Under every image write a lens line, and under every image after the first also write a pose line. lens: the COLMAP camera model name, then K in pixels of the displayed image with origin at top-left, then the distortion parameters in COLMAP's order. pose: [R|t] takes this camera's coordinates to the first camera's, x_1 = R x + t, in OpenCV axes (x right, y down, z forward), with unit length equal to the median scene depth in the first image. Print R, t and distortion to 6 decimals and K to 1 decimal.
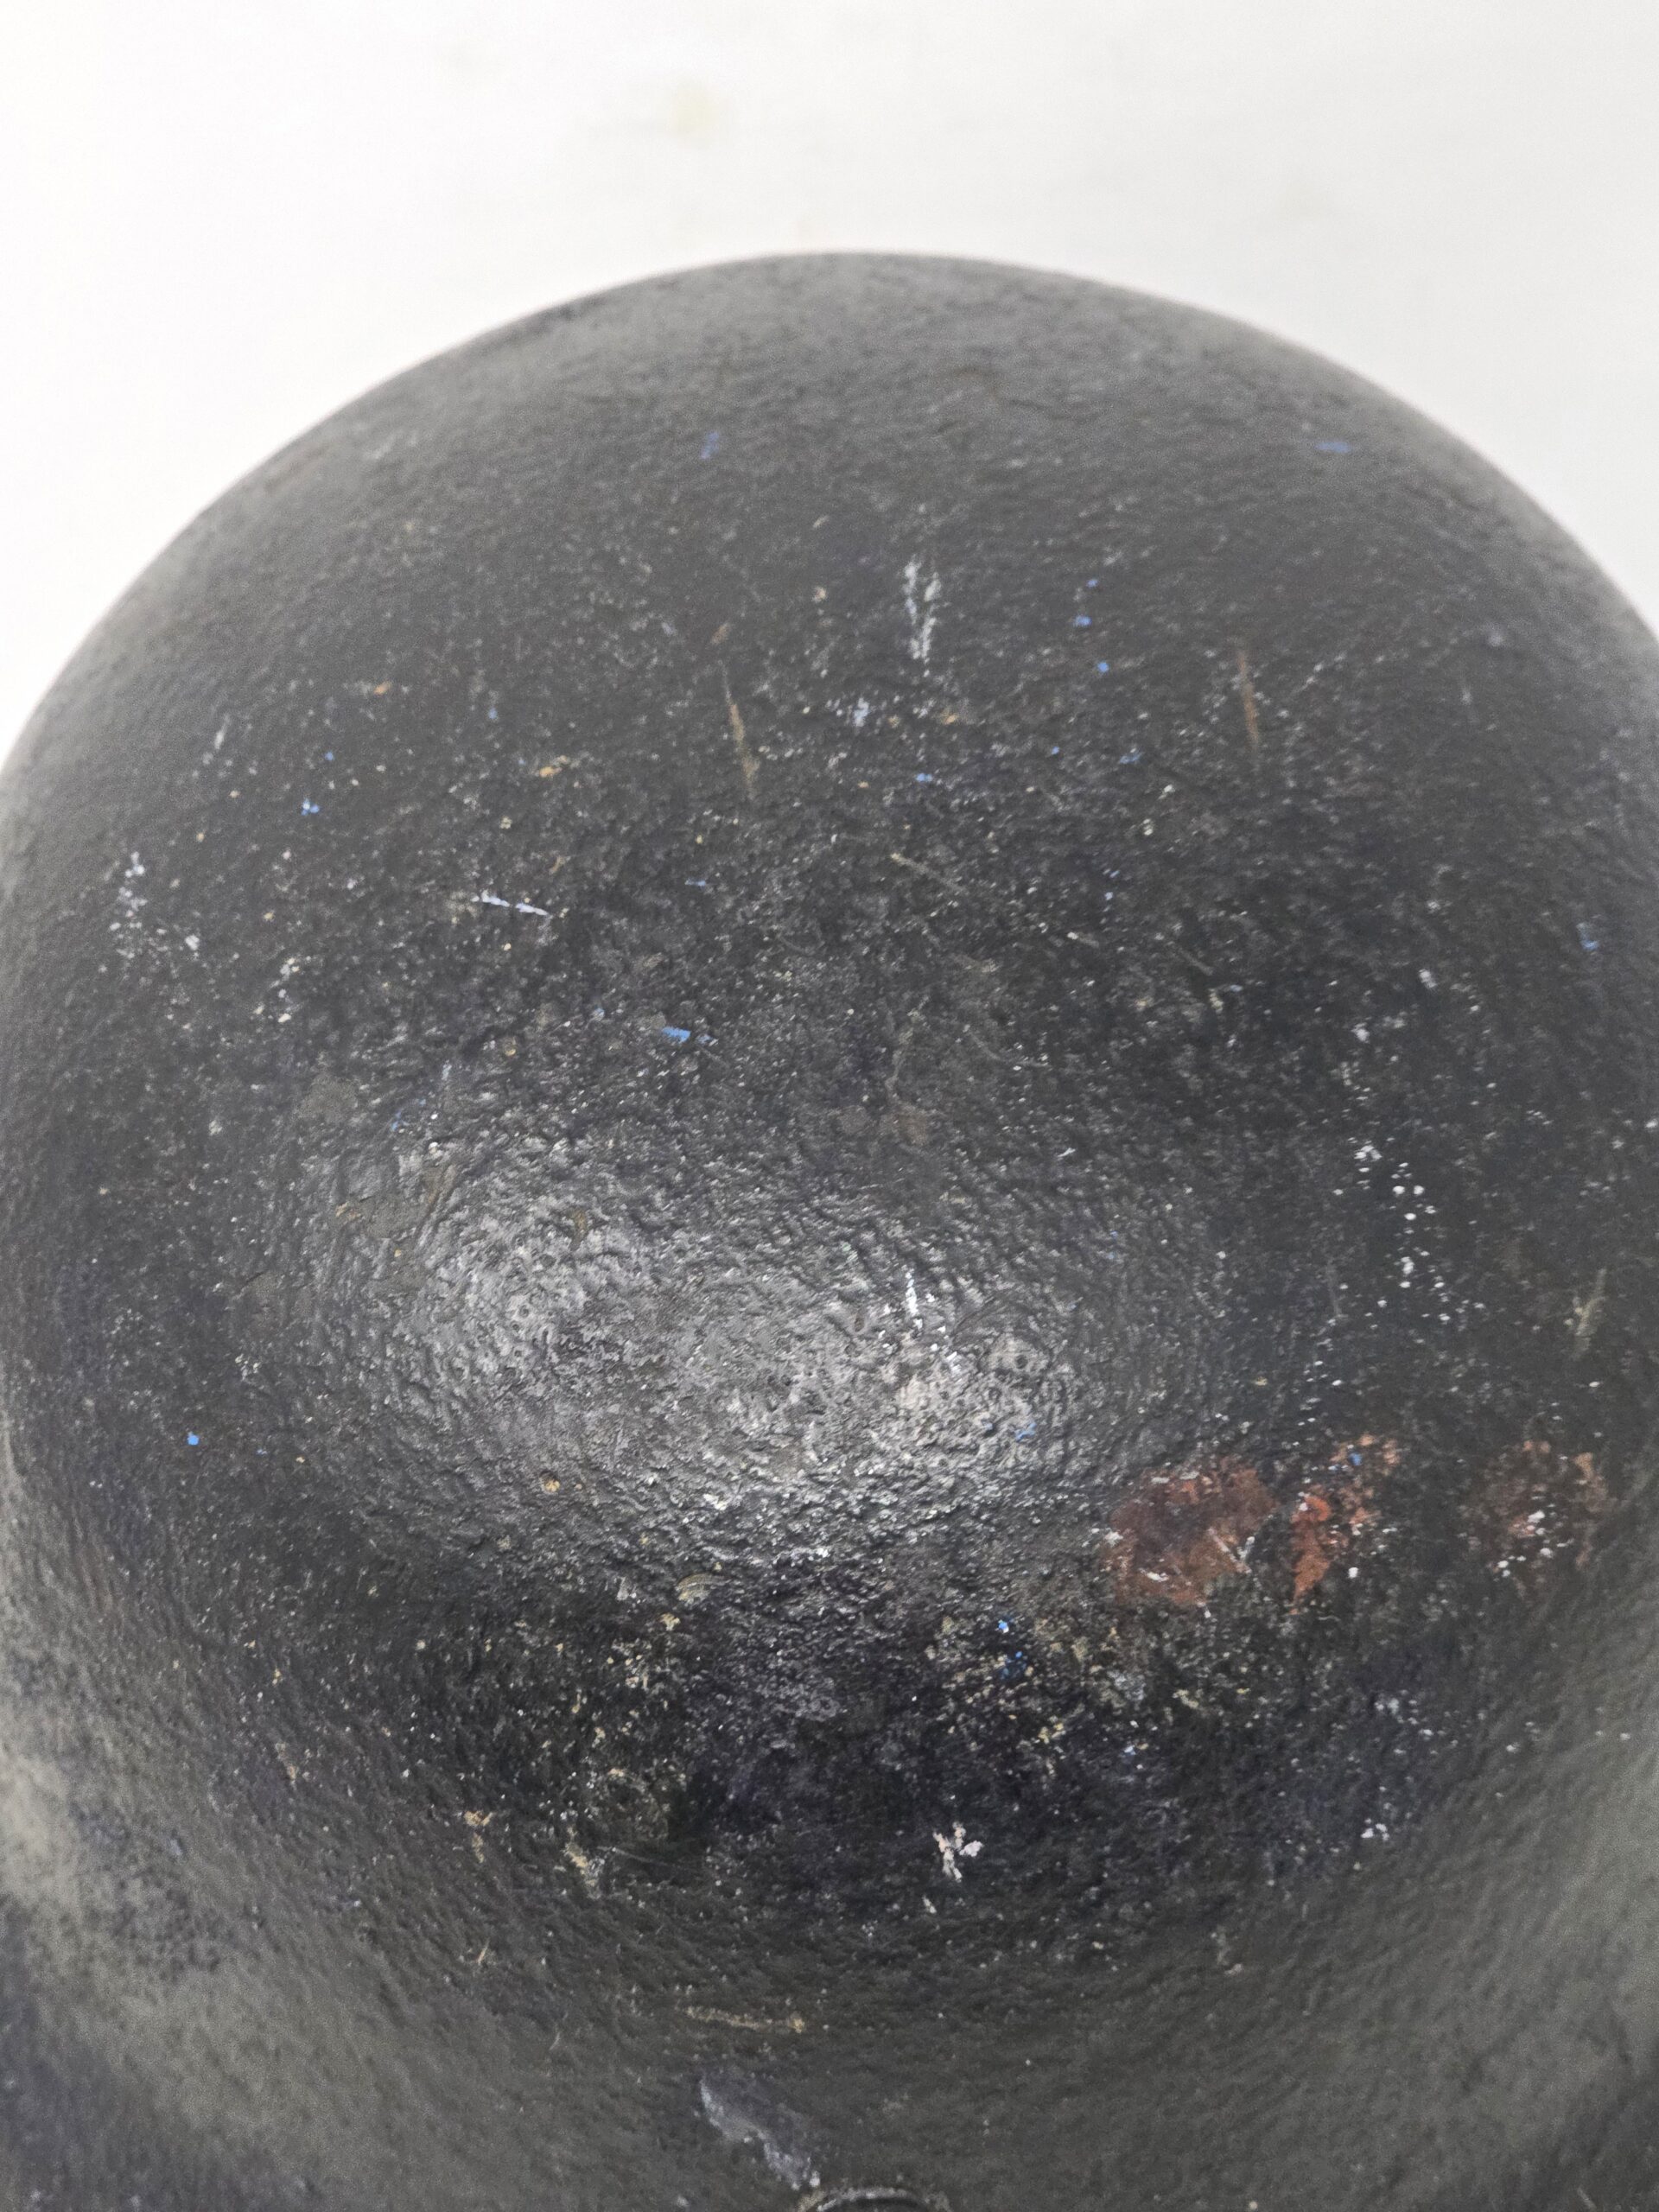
lens RADIAL K [[4360.7, 0, 813.7], [0, 4360.7, 1118.5], [0, 0, 1]] dist [-0.077721, 0.000000]
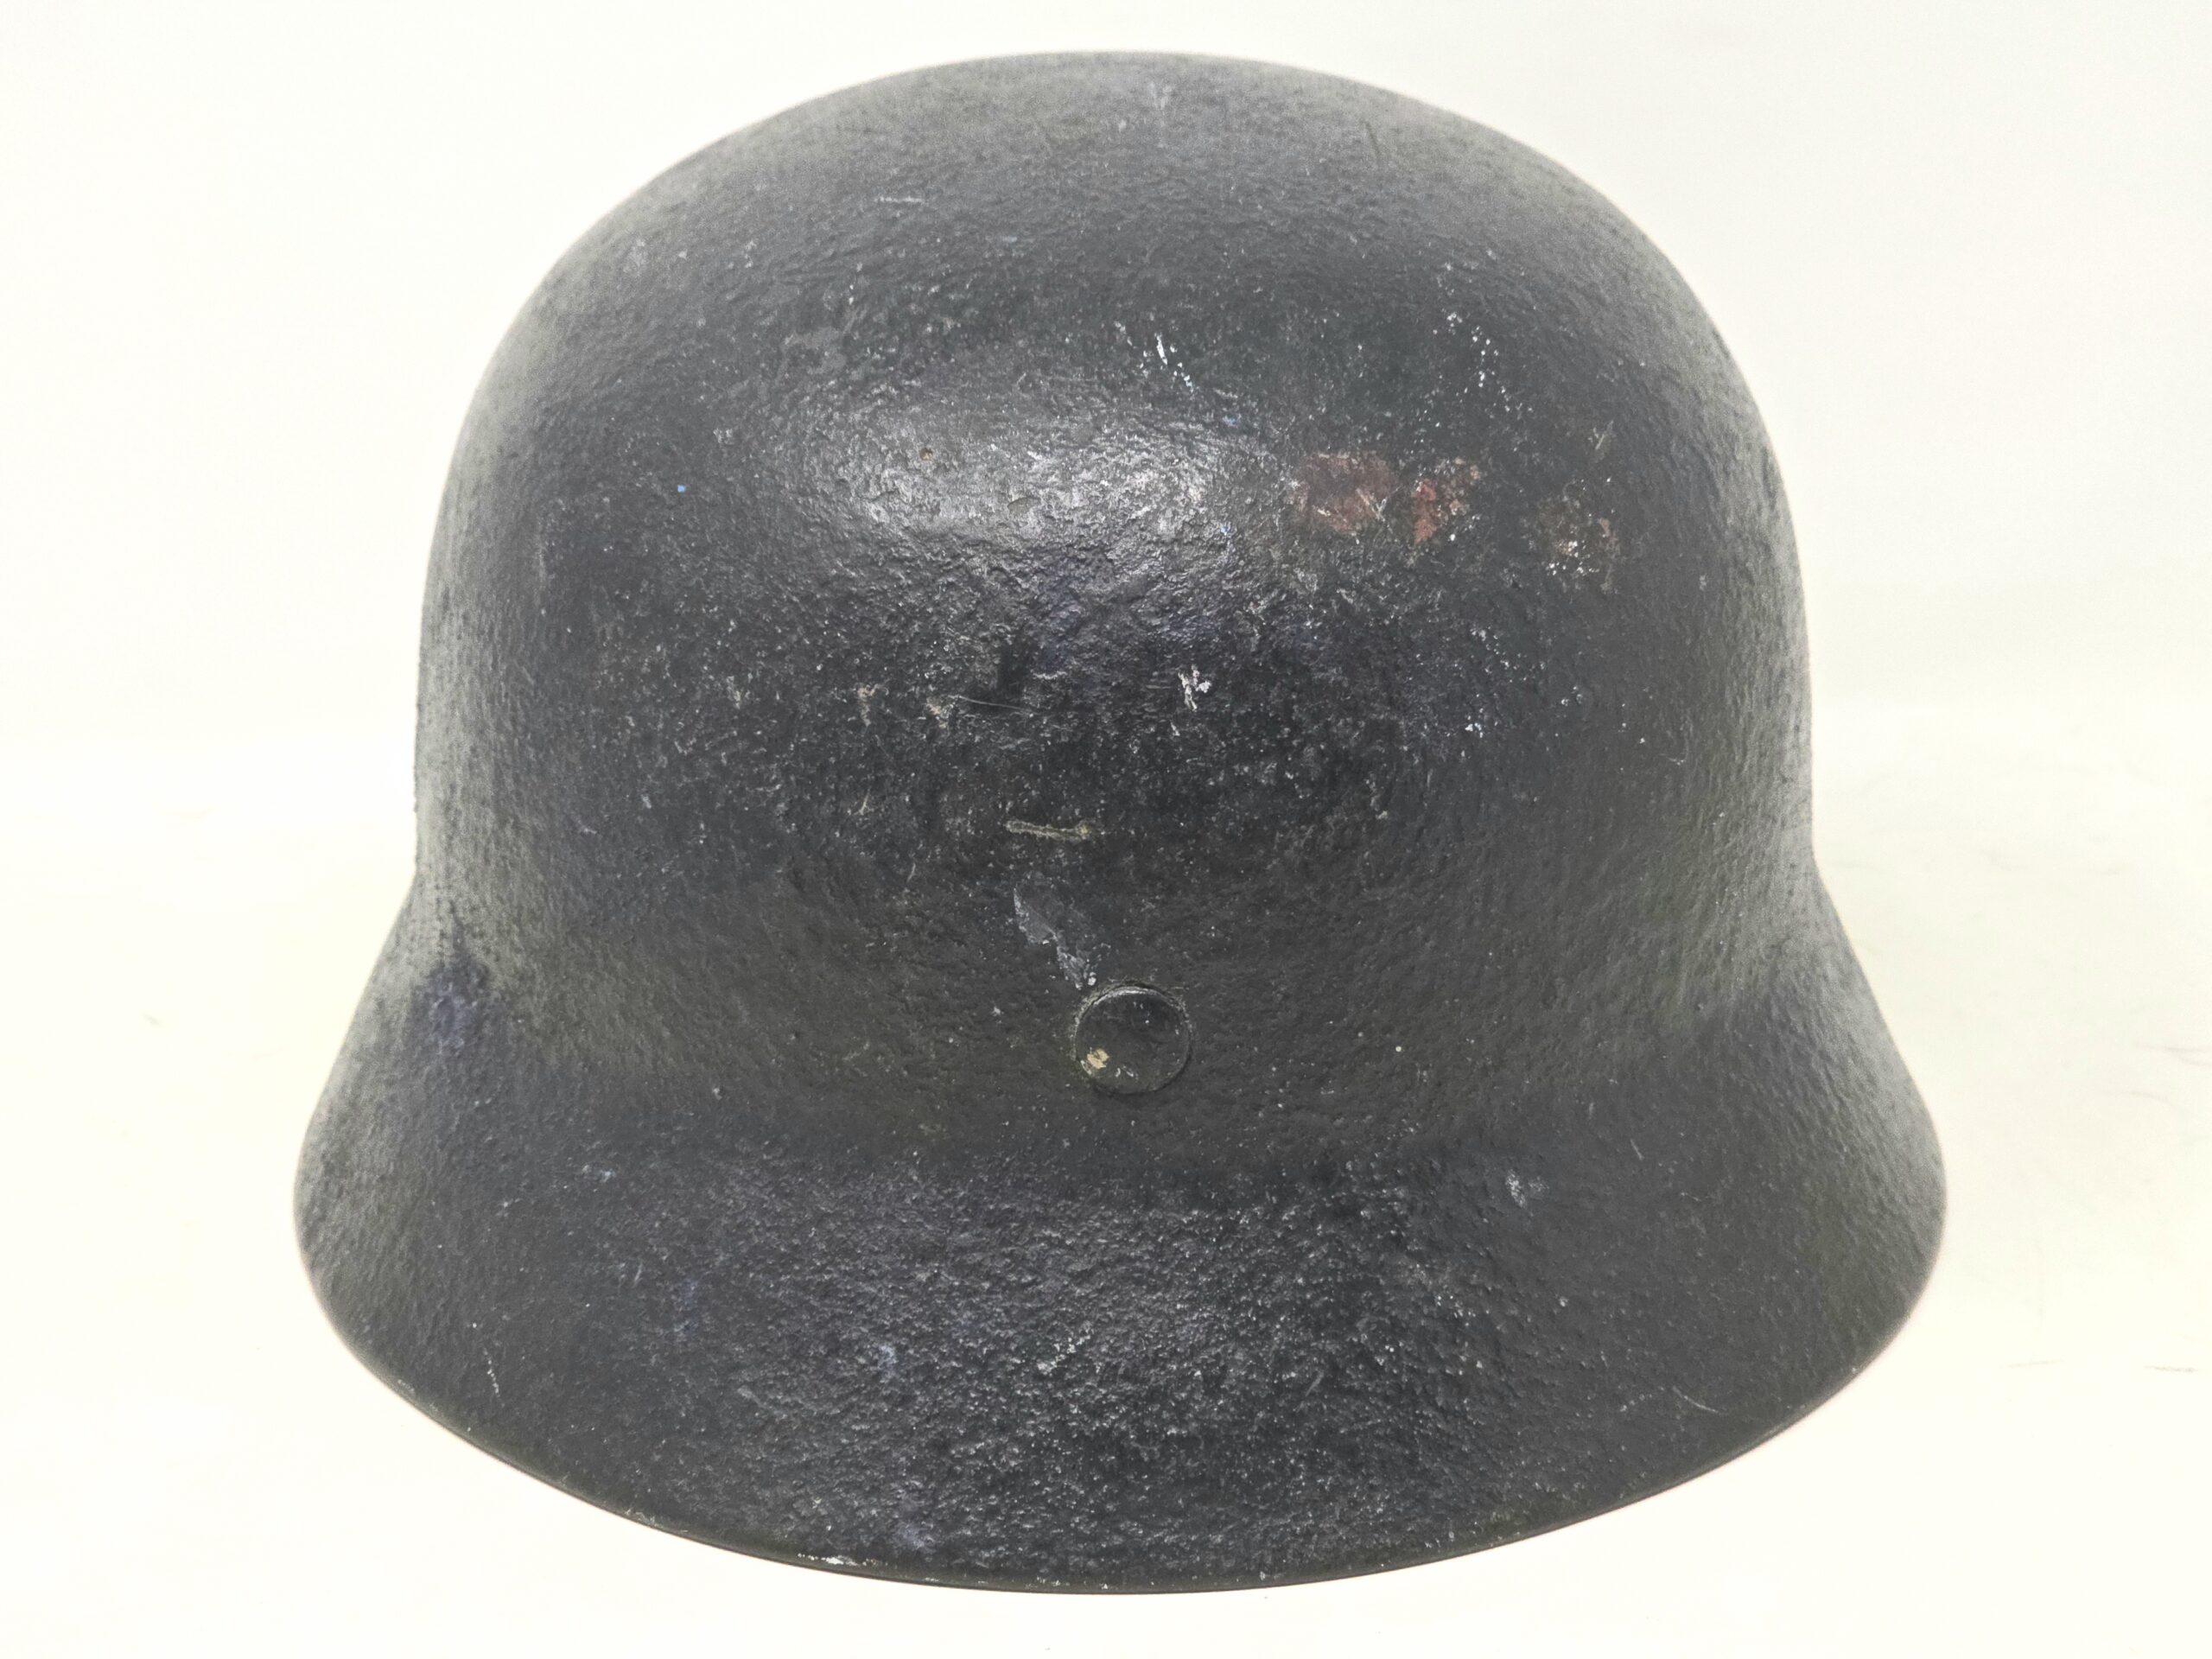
lens RADIAL K [[4360.7, 0, 1105.1], [0, 4360.7, 871.2], [0, 0, 1]] dist [-0.077721, 0.000000]
pose [[0.998650, 0.014216, 0.049963, -0.070226], [0.003616, 0.940467, -0.339867, 0.726832], [-0.051820, 0.339589, 0.939146, -0.372401]]
